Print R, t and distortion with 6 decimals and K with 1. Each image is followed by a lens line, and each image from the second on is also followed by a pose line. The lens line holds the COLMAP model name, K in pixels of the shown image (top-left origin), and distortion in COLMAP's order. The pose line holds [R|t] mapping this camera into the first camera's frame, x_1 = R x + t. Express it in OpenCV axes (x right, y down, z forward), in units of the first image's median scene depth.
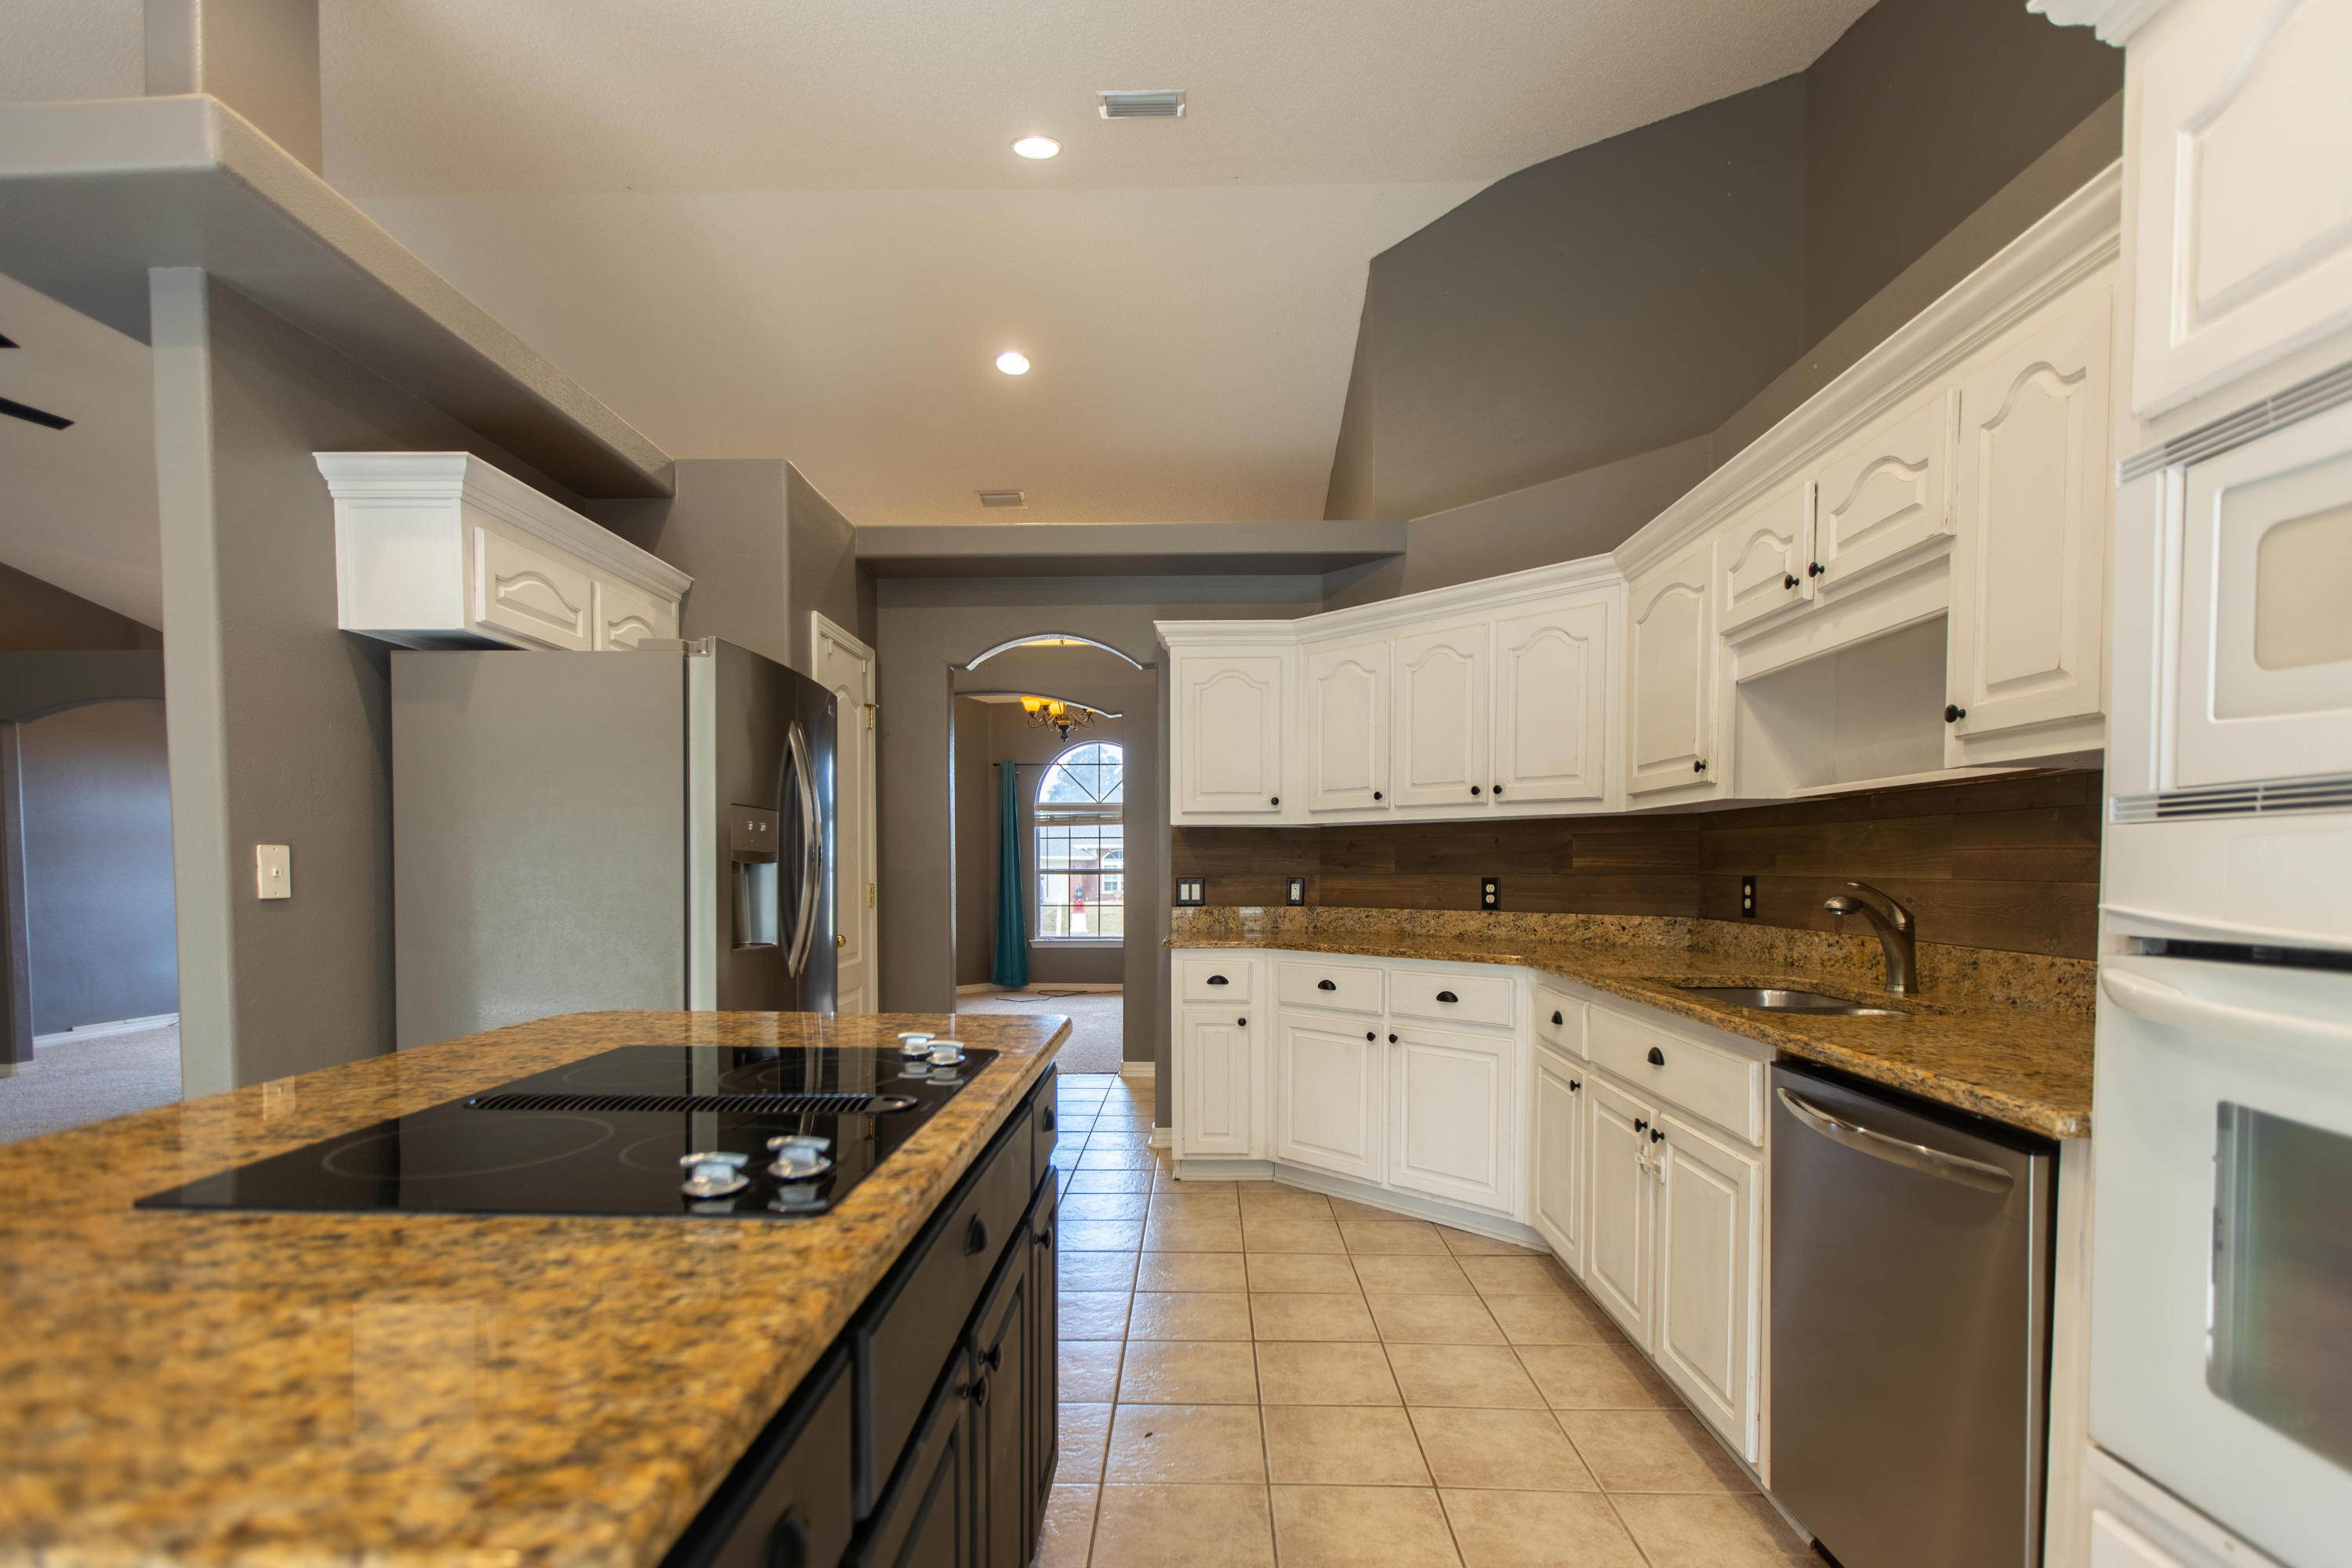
lens RADIAL K [[1092.0, 0, 1196.2], [0, 1092.0, 904.3], [0, 0, 1]] dist [-0.000565, 0.000268]
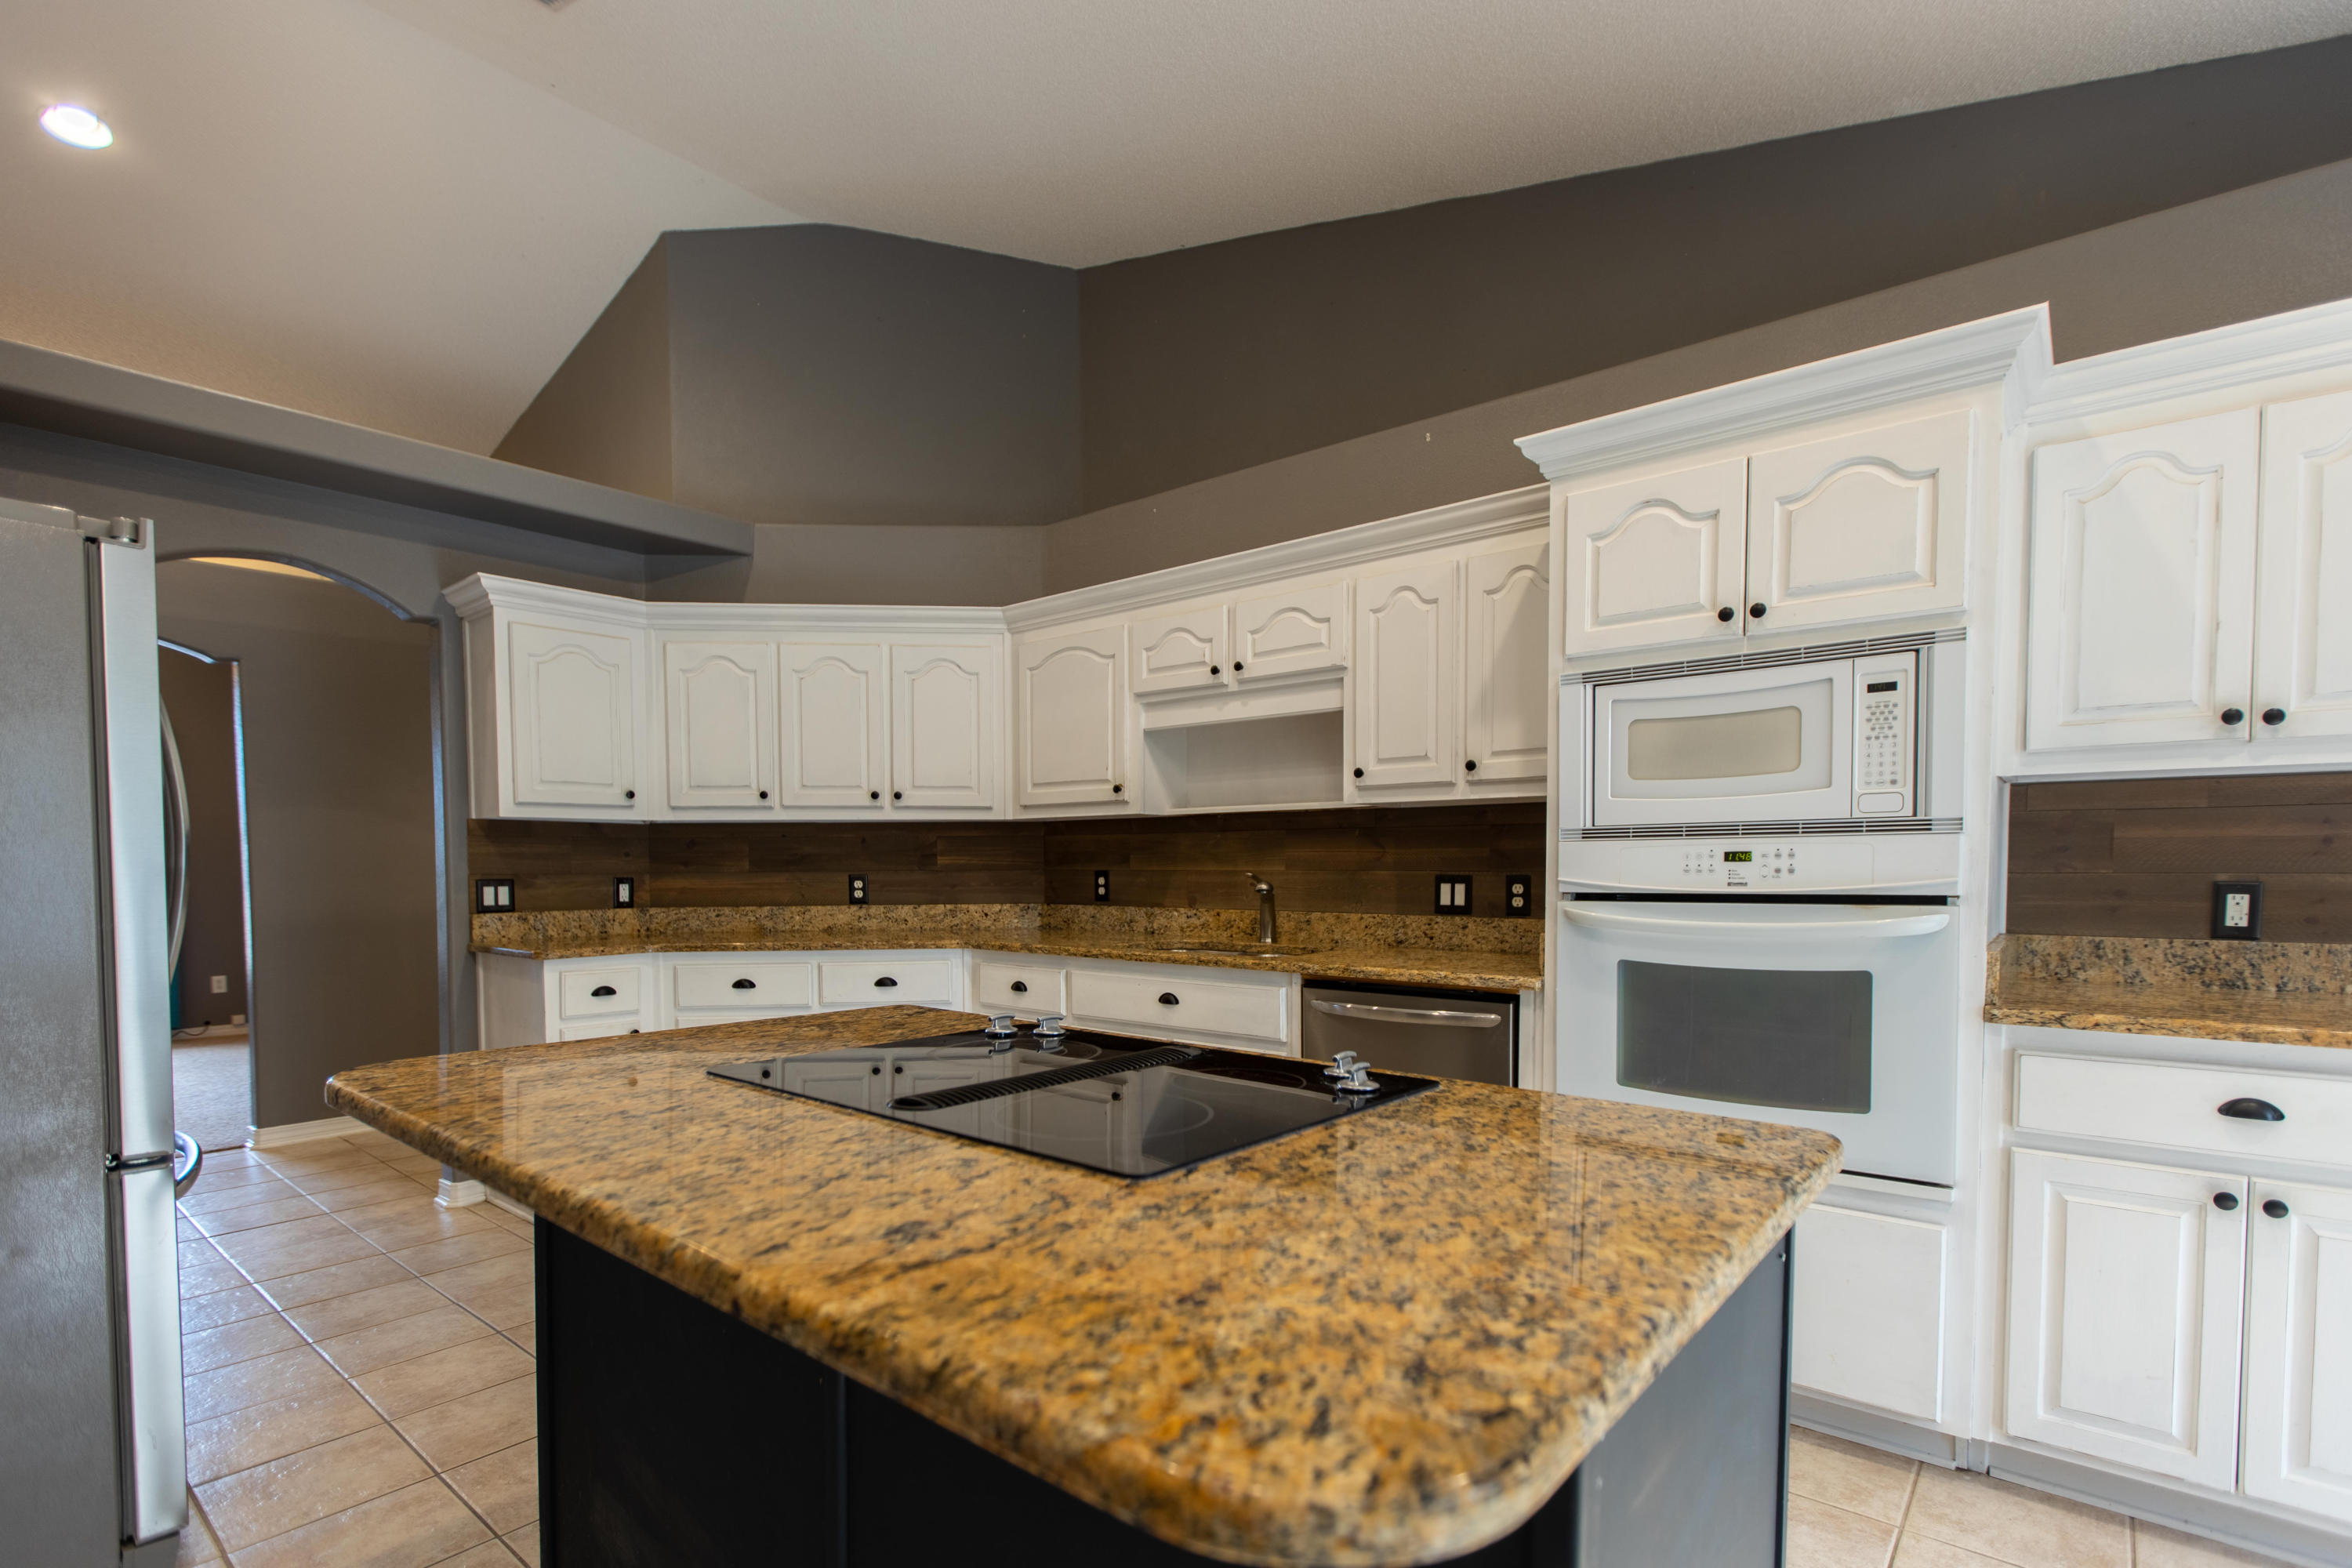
lens RADIAL K [[1093.2, 0, 1171.1], [0, 1093.2, 905.2], [0, 0, 1]] dist [0.001903, 0.000282]
pose [[0.633871, -0.032168, 0.772769, -0.448571], [0.031084, 0.999387, 0.016105, -0.001967], [-0.772814, 0.013812, 0.634483, 0.074633]]
